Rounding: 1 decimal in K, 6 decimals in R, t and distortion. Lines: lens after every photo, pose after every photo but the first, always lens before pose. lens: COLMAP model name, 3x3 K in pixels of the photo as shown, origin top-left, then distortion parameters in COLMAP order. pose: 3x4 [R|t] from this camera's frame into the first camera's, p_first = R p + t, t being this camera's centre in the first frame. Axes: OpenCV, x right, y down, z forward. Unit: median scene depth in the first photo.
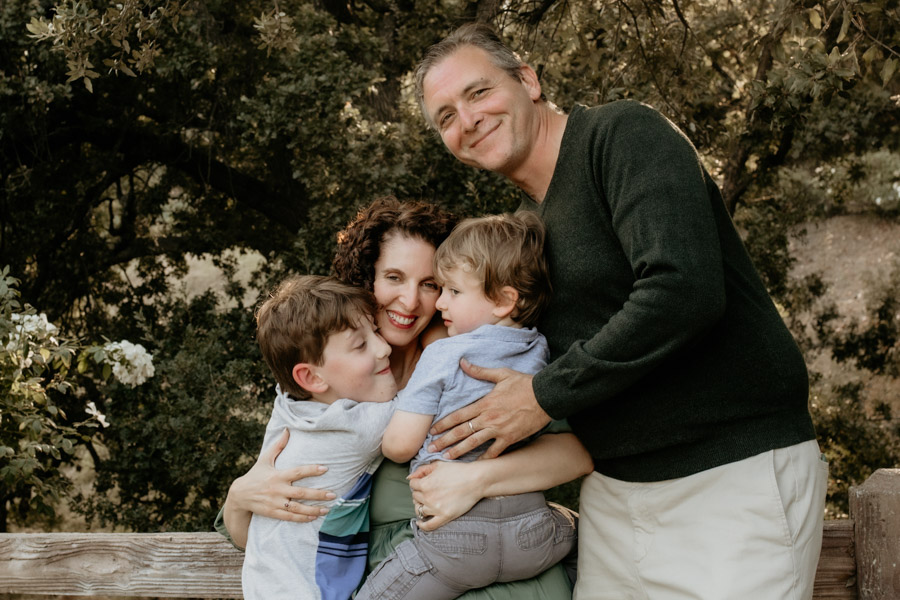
lens RADIAL K [[907.9, 0, 500.0], [0, 907.9, 236.0], [0, 0, 1]] dist [-0.022212, 0.000580]
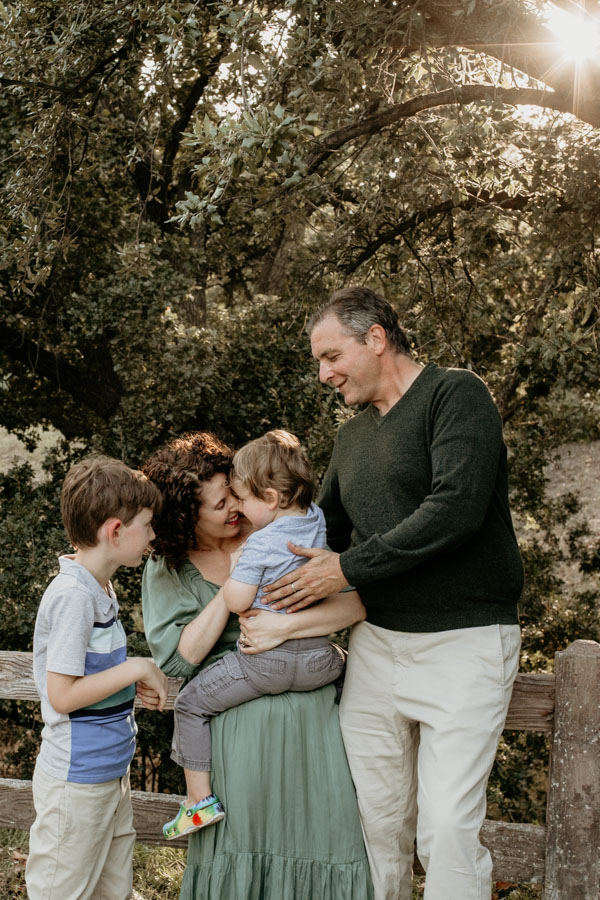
lens RADIAL K [[907.9, 0, 300.0], [0, 907.9, 450.0], [0, 0, 1]] dist [-0.022212, 0.000580]
pose [[0.996096, 0.082900, 0.030335, -0.025086], [-0.083580, 0.996261, 0.021891, -0.009843], [-0.028407, -0.024341, 0.999300, -0.127221]]
